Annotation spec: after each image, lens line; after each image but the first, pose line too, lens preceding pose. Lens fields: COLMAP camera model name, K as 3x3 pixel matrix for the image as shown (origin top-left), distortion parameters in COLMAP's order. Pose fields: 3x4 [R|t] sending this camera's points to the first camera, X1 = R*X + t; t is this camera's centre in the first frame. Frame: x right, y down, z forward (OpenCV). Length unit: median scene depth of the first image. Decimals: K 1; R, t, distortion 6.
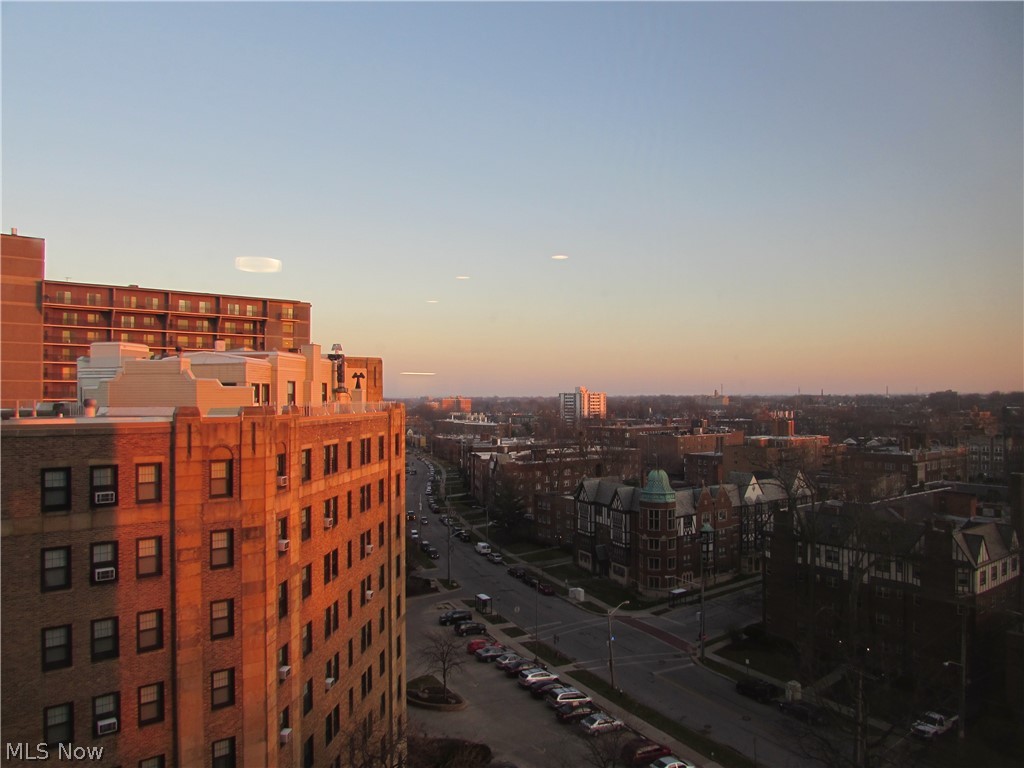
lens RADIAL K [[727.7, 0, 515.9], [0, 727.7, 384.2], [0, 0, 1]] dist [-0.034085, 0.003074]
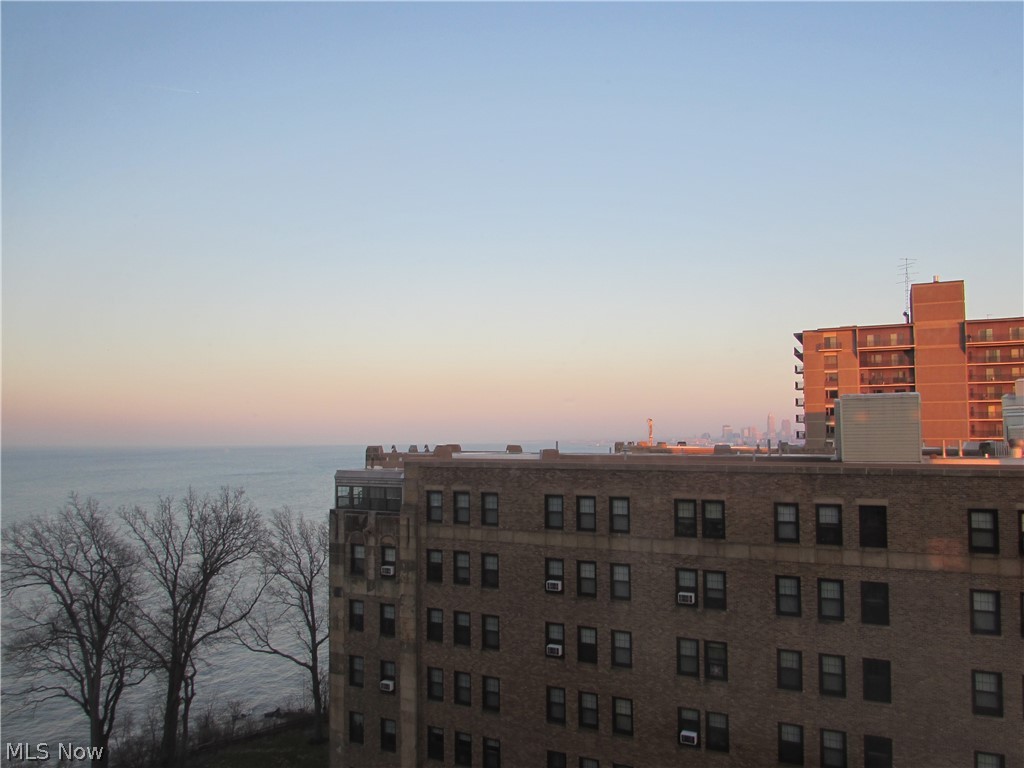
lens RADIAL K [[745.1, 0, 514.1], [0, 745.1, 409.1], [0, 0, 1]] dist [-0.030352, -0.002749]
pose [[0.442917, -0.034030, -0.895917, 0.181330], [0.016379, 0.999420, -0.029864, 0.002243], [0.896413, -0.001446, 0.443217, 0.137400]]
